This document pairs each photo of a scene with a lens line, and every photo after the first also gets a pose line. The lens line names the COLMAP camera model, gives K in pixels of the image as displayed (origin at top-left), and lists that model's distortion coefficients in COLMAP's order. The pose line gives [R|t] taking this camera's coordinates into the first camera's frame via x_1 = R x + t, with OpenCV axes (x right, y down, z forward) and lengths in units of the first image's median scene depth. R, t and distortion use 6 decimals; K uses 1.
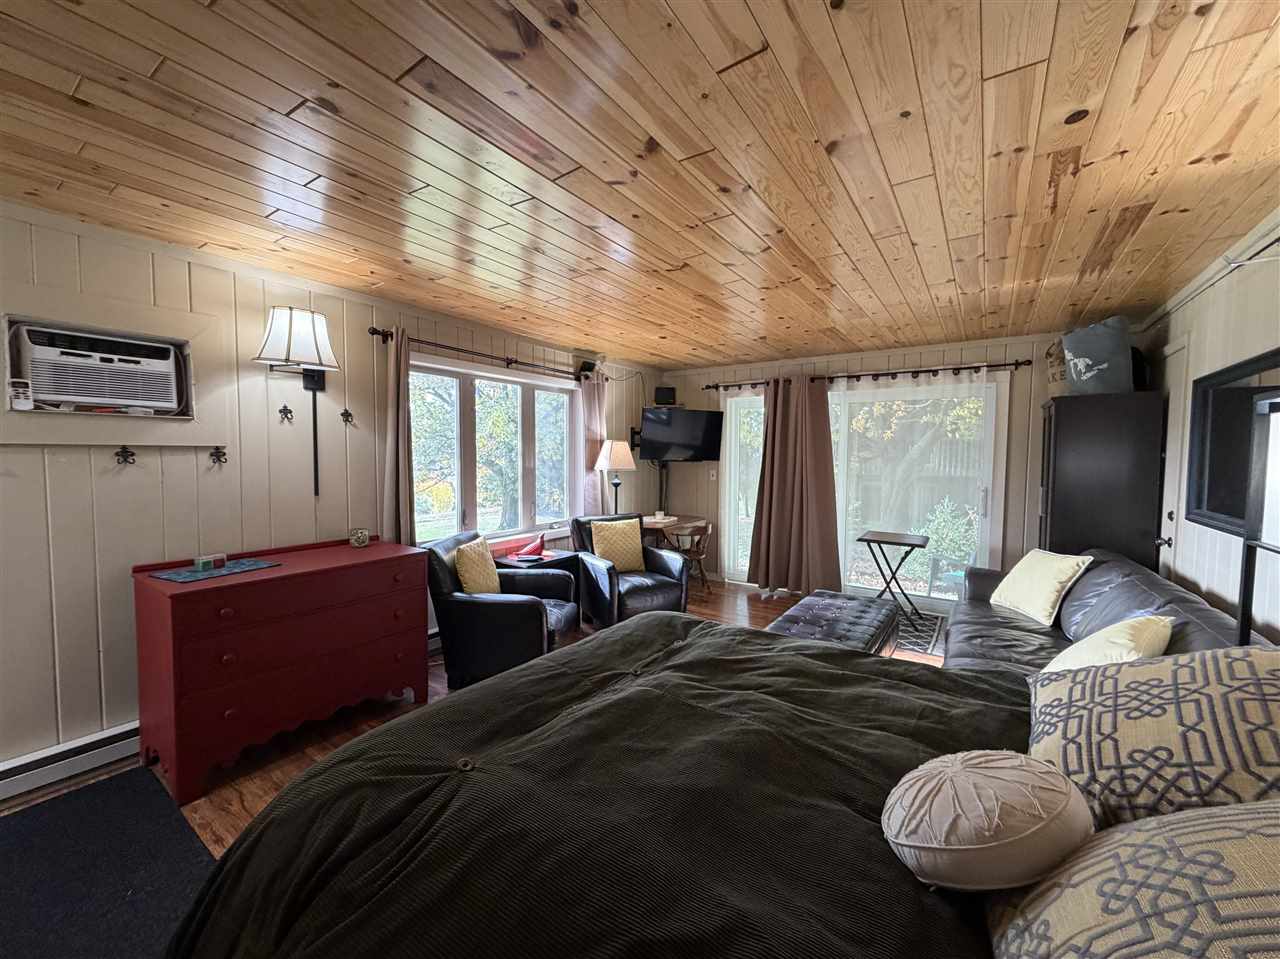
lens RADIAL K [[509.7, 0, 636.6], [0, 509.7, 477.0], [0, 0, 1]] dist [-0.001443, 0.000327]
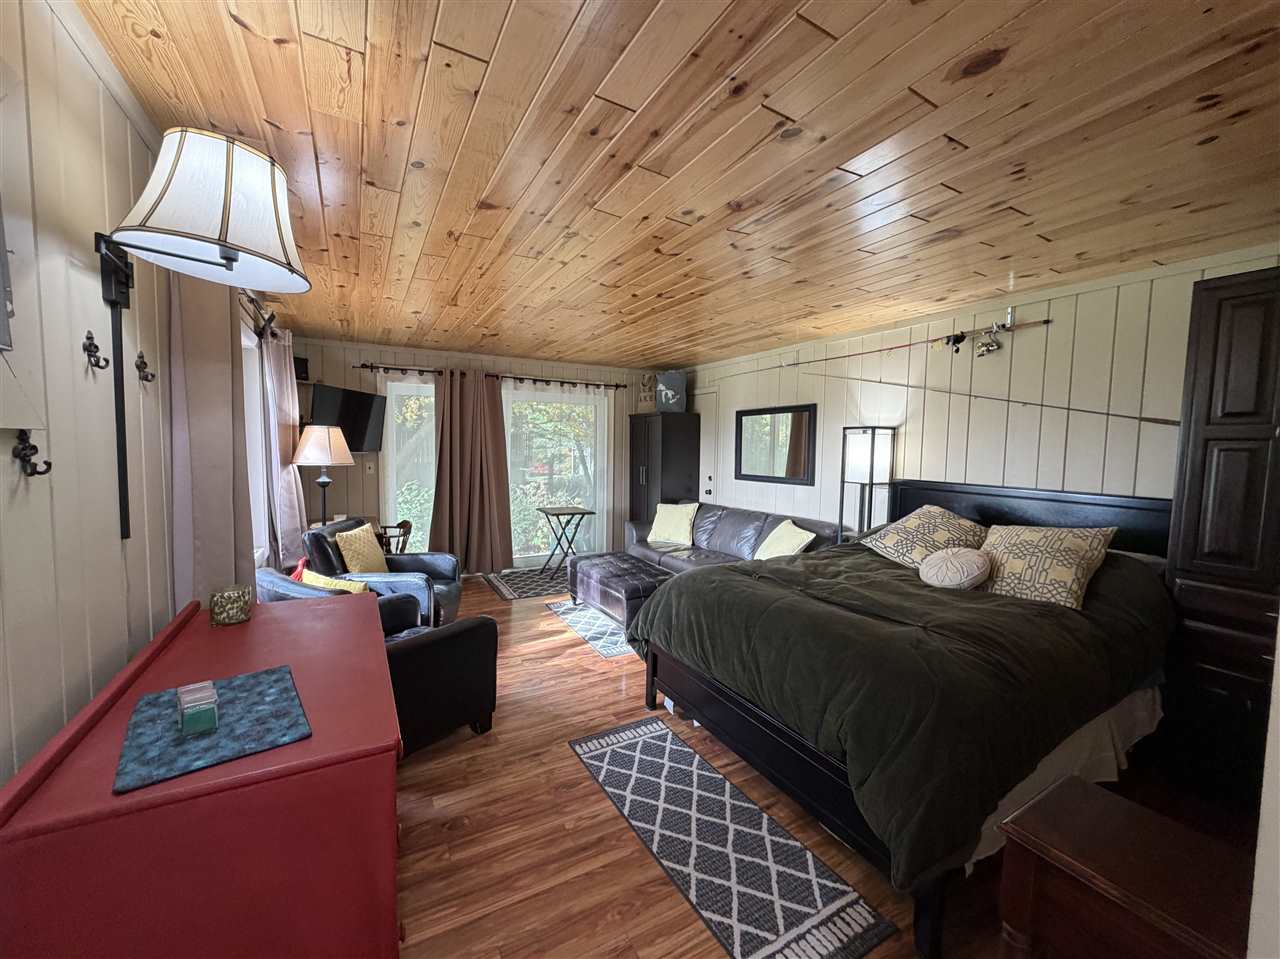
lens RADIAL K [[509.7, 0, 639.6], [0, 509.7, 482.7], [0, 0, 1]] dist [-0.001443, 0.000327]
pose [[0.440884, -0.063800, 0.895294, -0.559170], [0.030827, 0.997958, 0.055936, -0.017097], [-0.897035, 0.002938, 0.441950, 0.257425]]
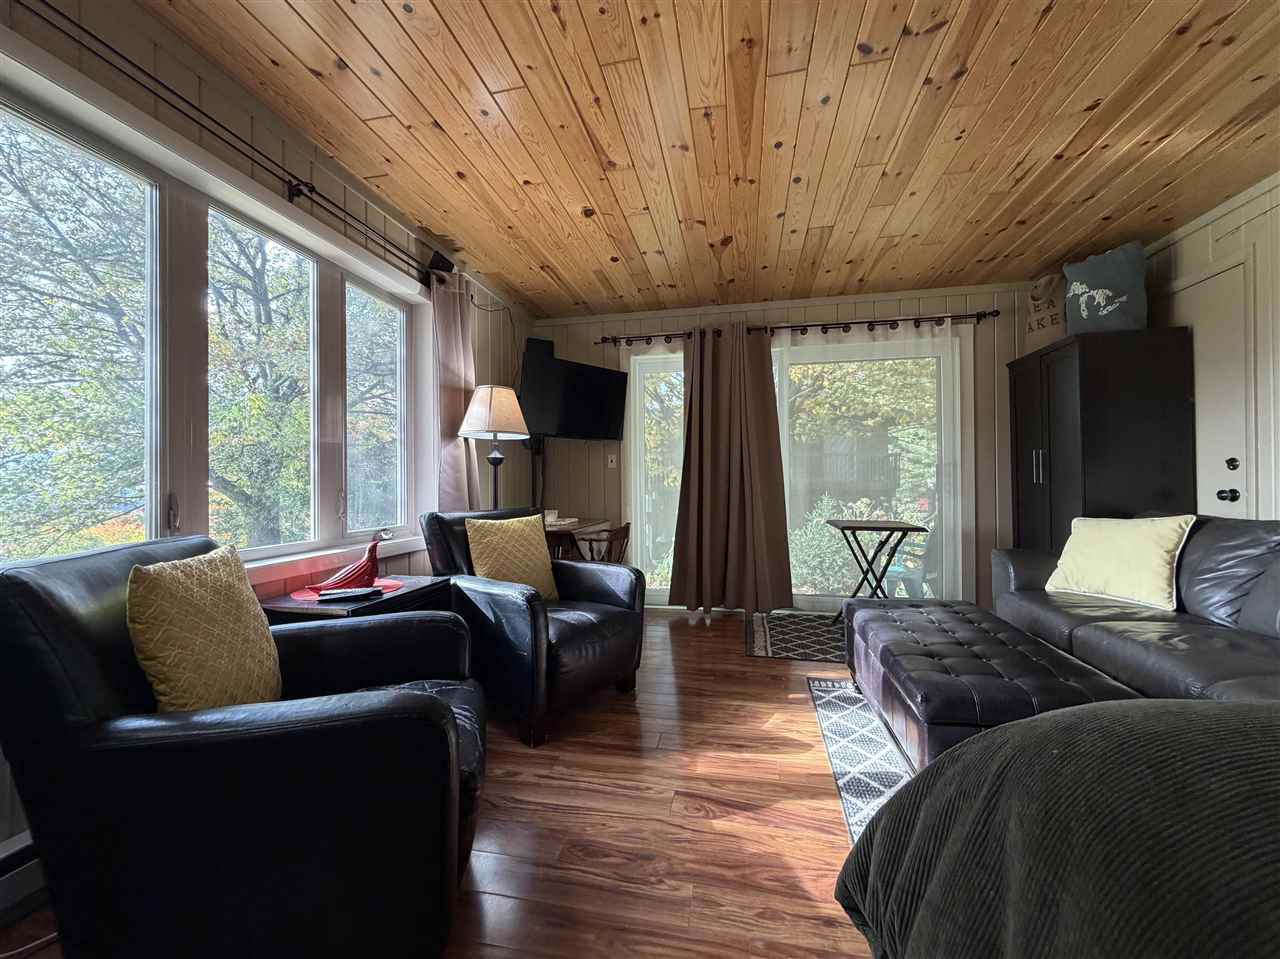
lens RADIAL K [[509.7, 0, 636.6], [0, 509.7, 480.9], [0, 0, 1]] dist [-0.001443, 0.000327]
pose [[0.921195, -0.011902, 0.388920, -0.131450], [0.031963, 0.998469, -0.045152, 0.075929], [-0.387787, 0.054025, 0.920164, 0.412574]]
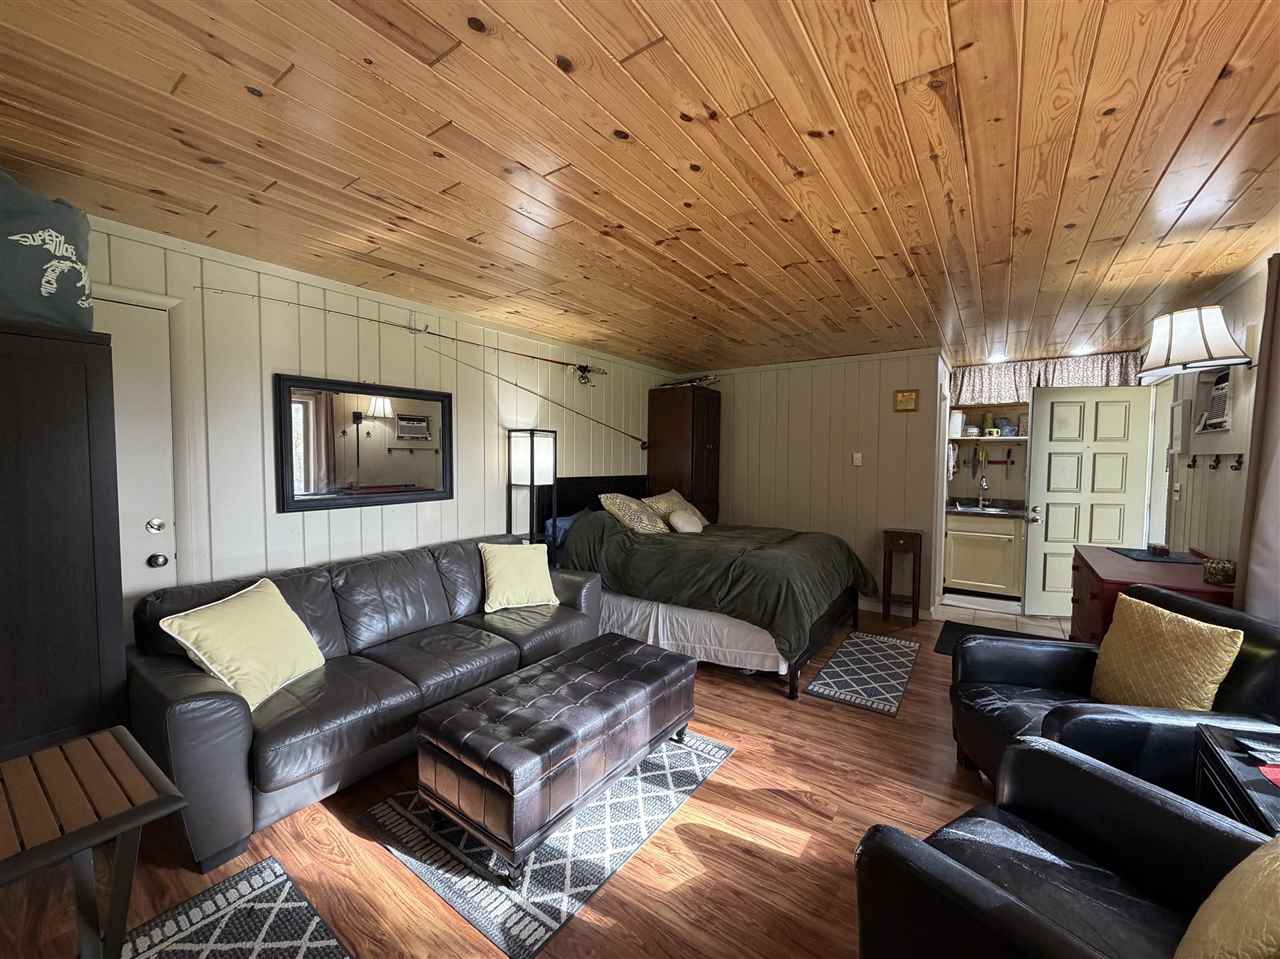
lens RADIAL K [[509.7, 0, 638.6], [0, 509.7, 480.6], [0, 0, 1]] dist [-0.001443, 0.000327]
pose [[-0.999778, -0.015068, 0.014696, 0.212689], [-0.013552, 0.995063, 0.098320, -0.053350], [-0.016105, 0.098099, -0.995046, 1.193096]]
